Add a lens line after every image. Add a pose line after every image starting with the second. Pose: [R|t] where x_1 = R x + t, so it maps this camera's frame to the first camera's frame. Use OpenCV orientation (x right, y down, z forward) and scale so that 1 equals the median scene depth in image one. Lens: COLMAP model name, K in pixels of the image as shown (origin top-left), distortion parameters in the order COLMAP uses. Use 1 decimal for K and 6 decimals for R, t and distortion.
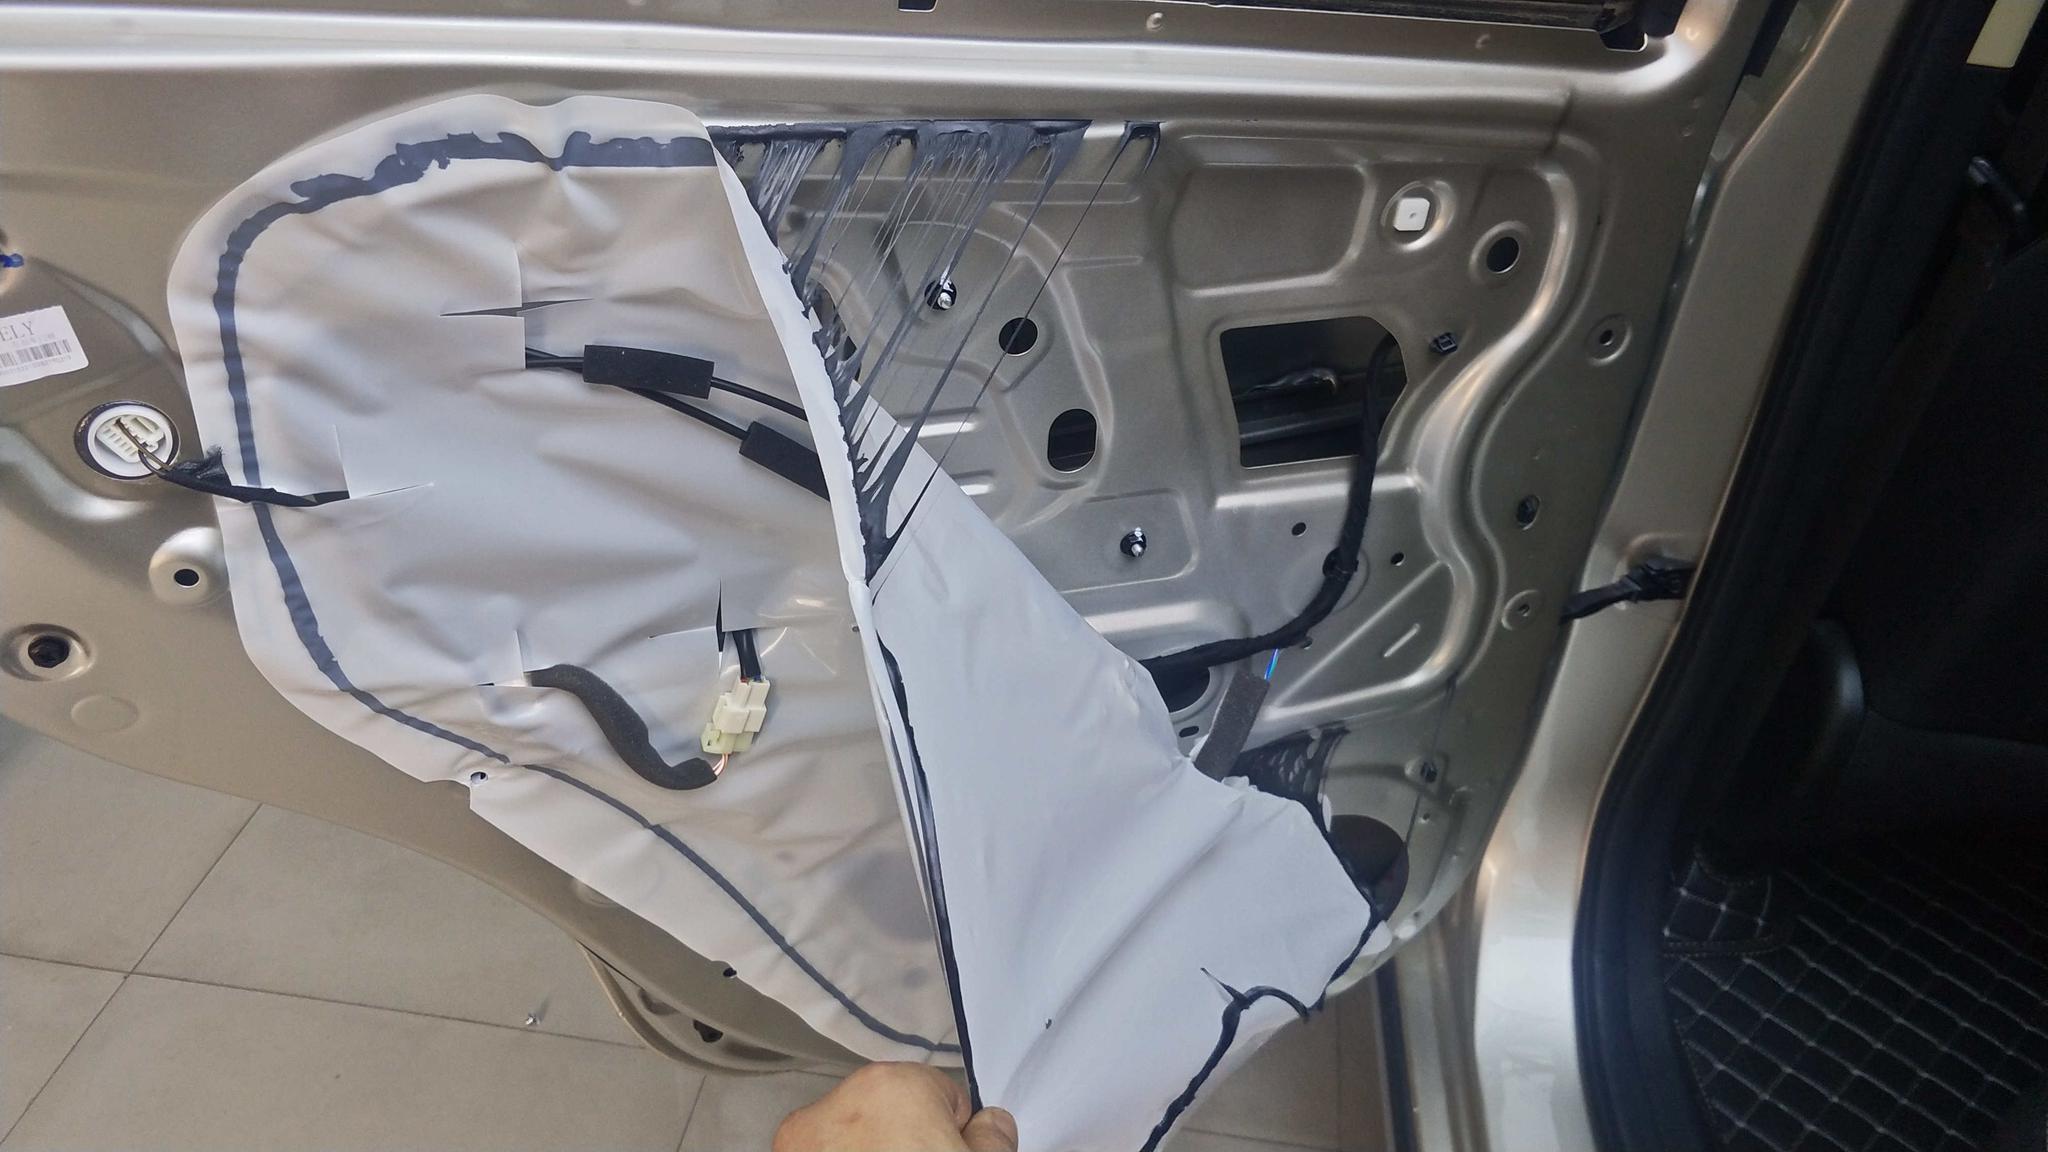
lens RADIAL K [[1582.2, 0, 983.4], [0, 1582.2, 578.7], [0, 0, 1]] dist [0.024187, -0.004848]
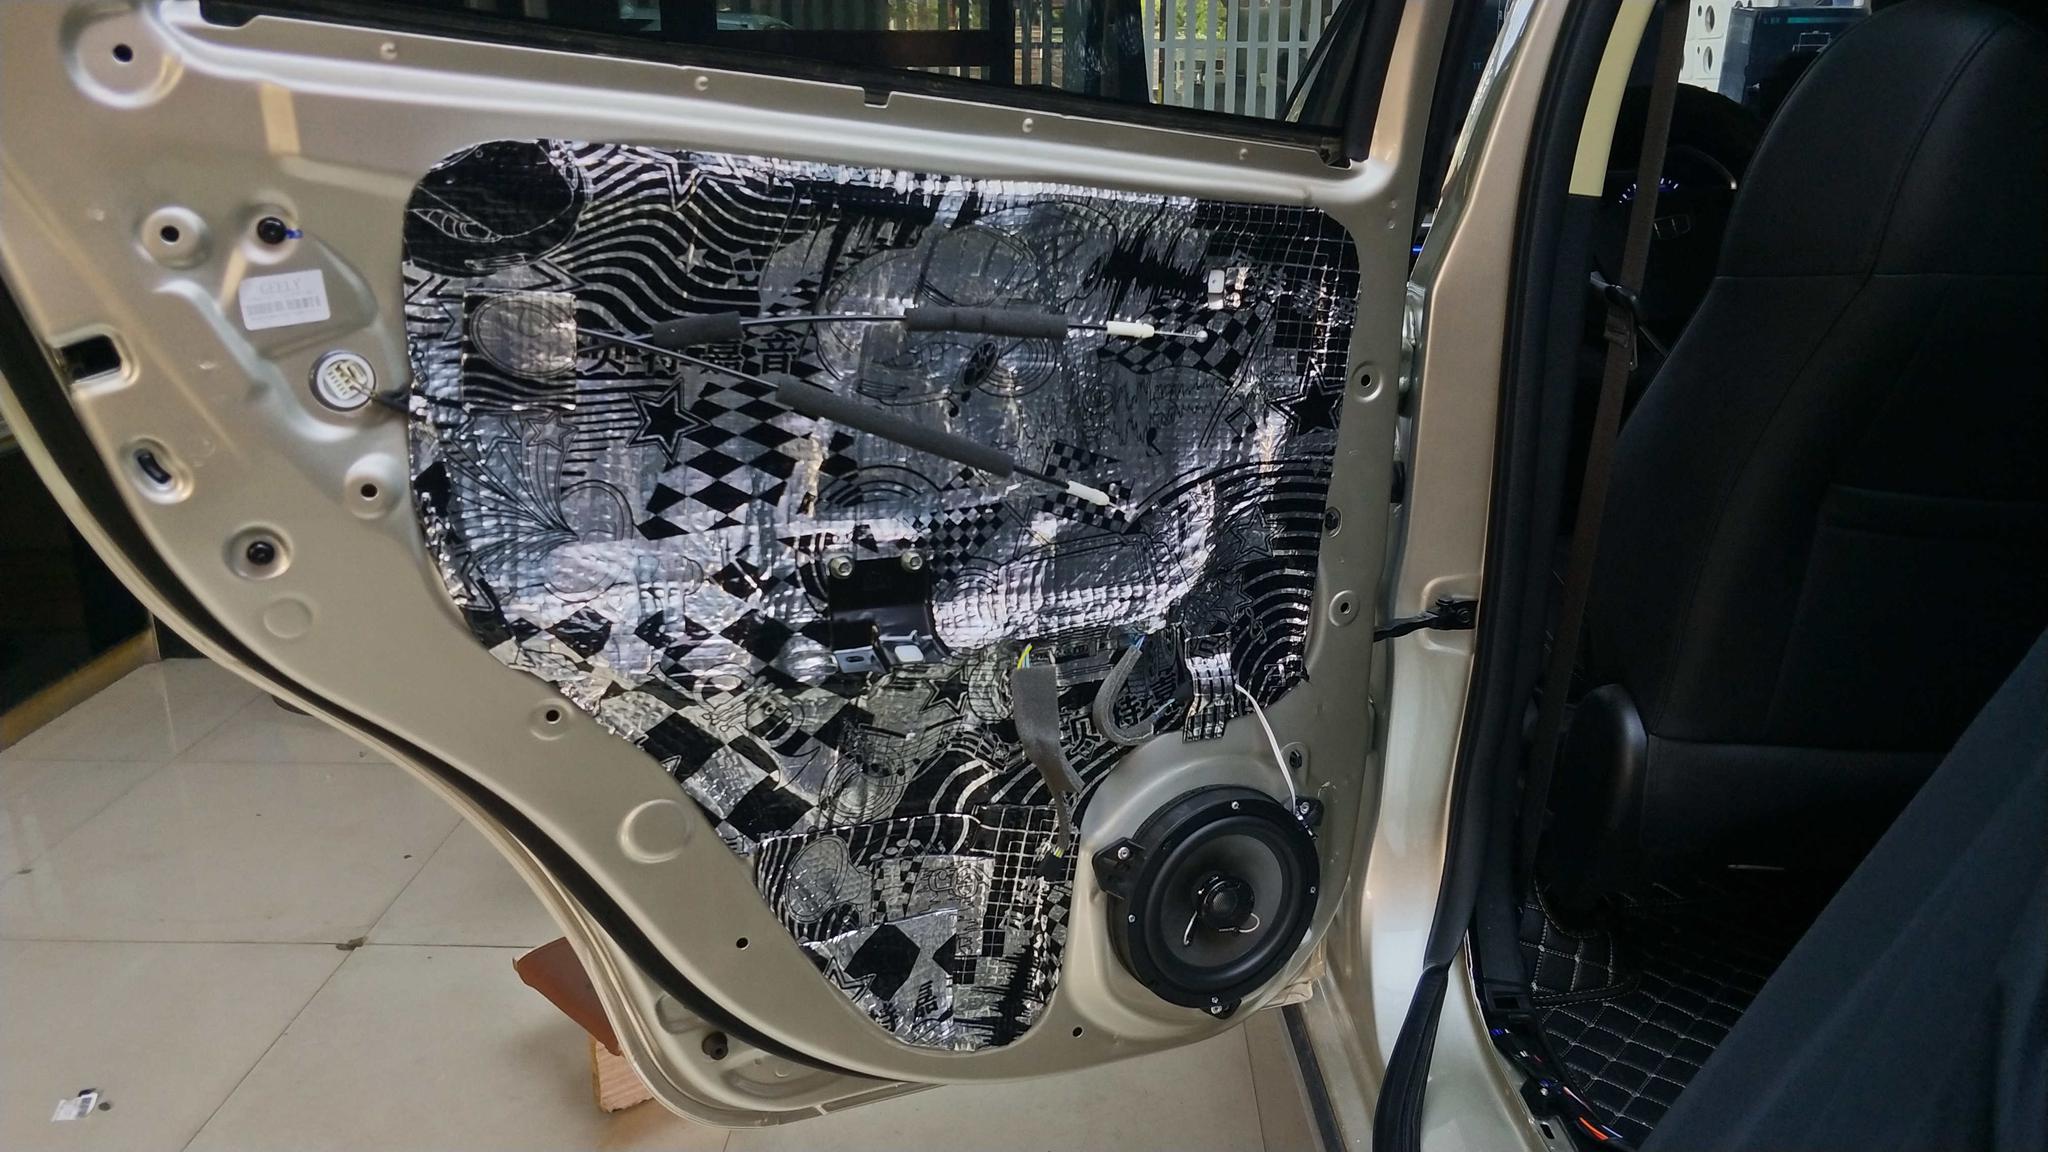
lens RADIAL K [[1582.2, 0, 983.4], [0, 1582.2, 578.7], [0, 0, 1]] dist [0.024187, -0.004848]
pose [[0.994914, -0.059384, 0.081364, -0.063923], [0.081630, 0.948579, -0.305834, 0.401453], [-0.059019, 0.310920, 0.948602, -0.238241]]
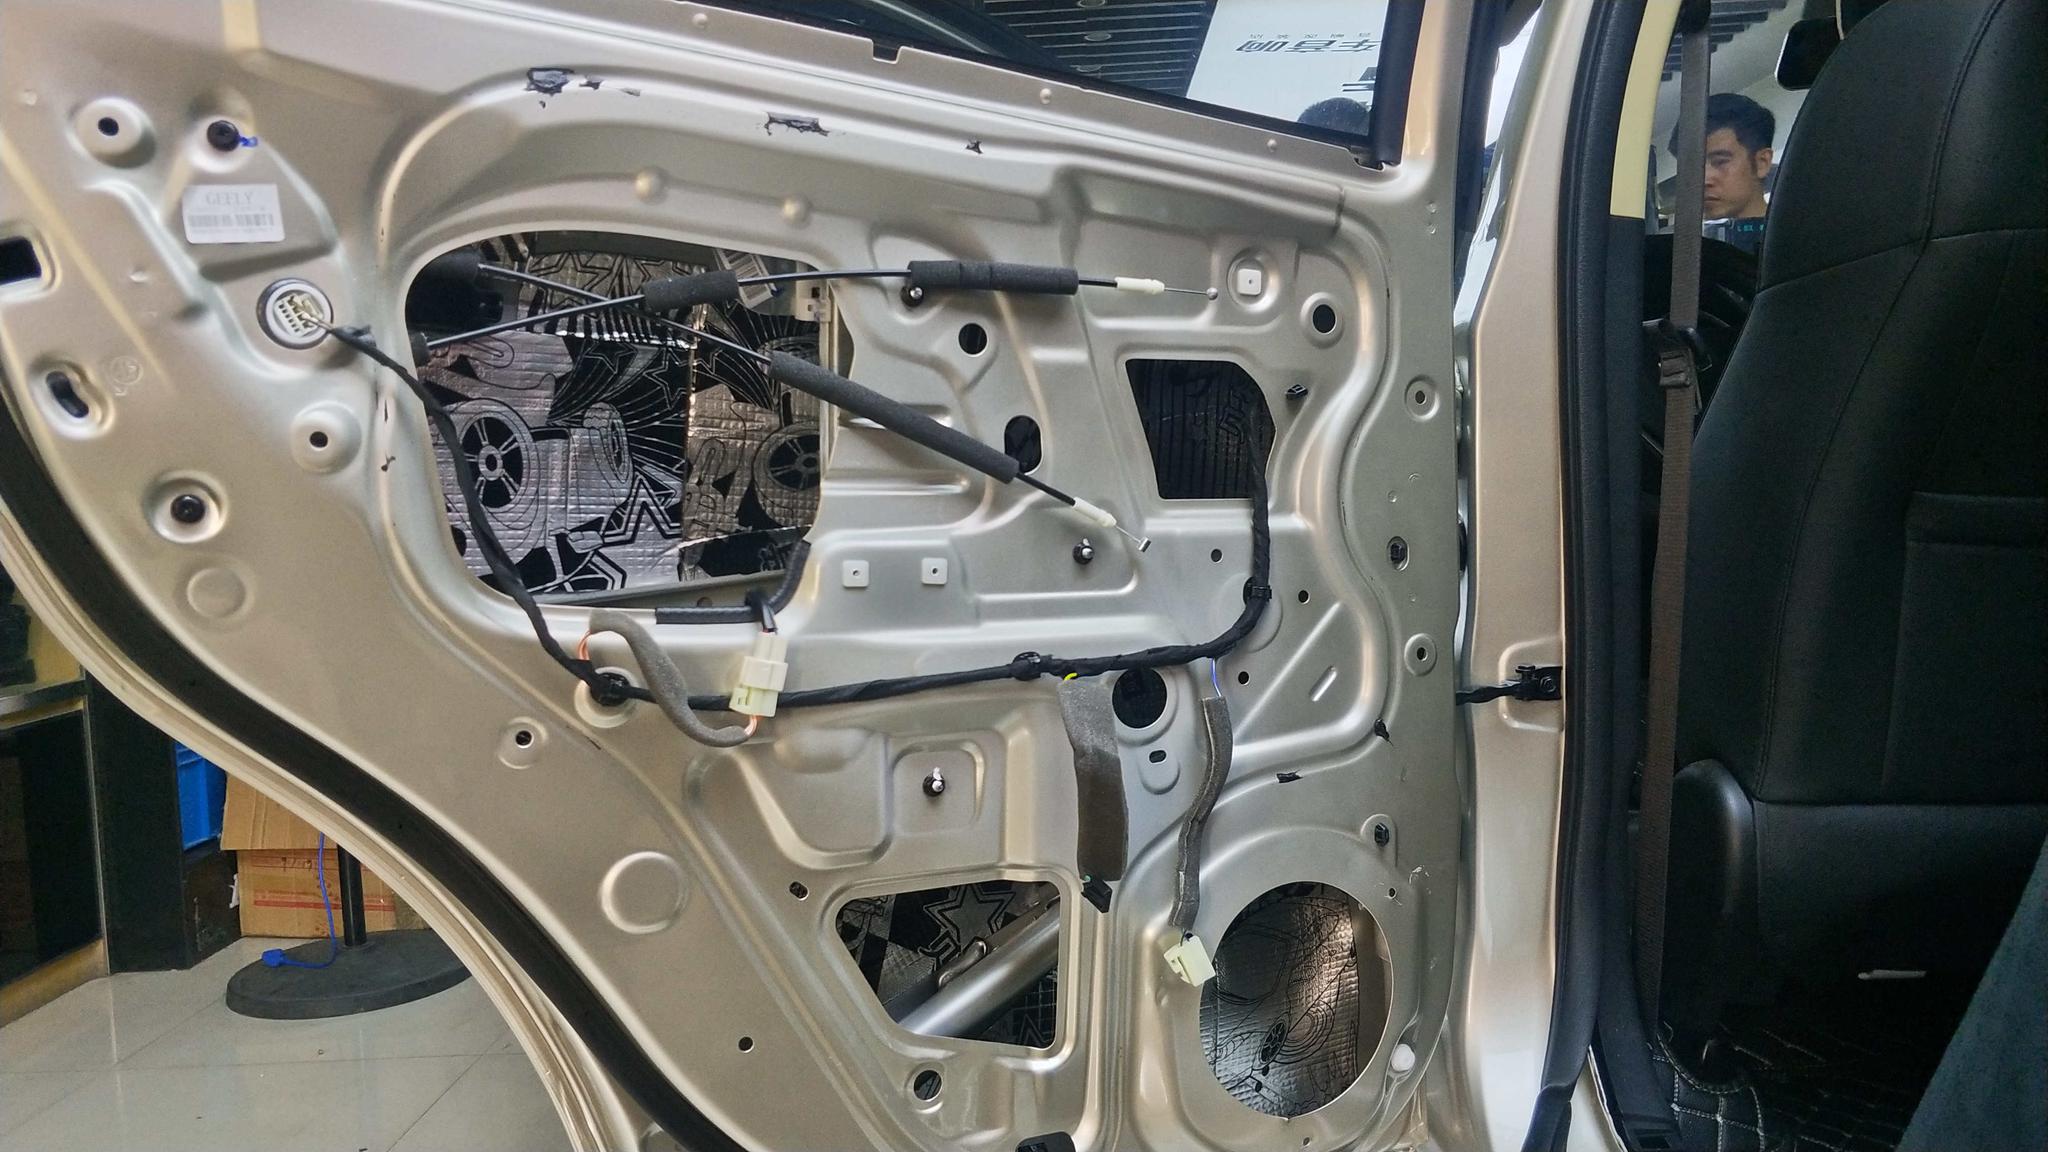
lens RADIAL K [[1582.2, 0, 983.4], [0, 1582.2, 578.7], [0, 0, 1]] dist [0.024187, -0.004848]
pose [[0.992212, -0.077261, 0.097707, -0.092612], [0.116716, 0.850670, -0.512580, 0.574357], [-0.043514, 0.519992, 0.853062, -0.001527]]
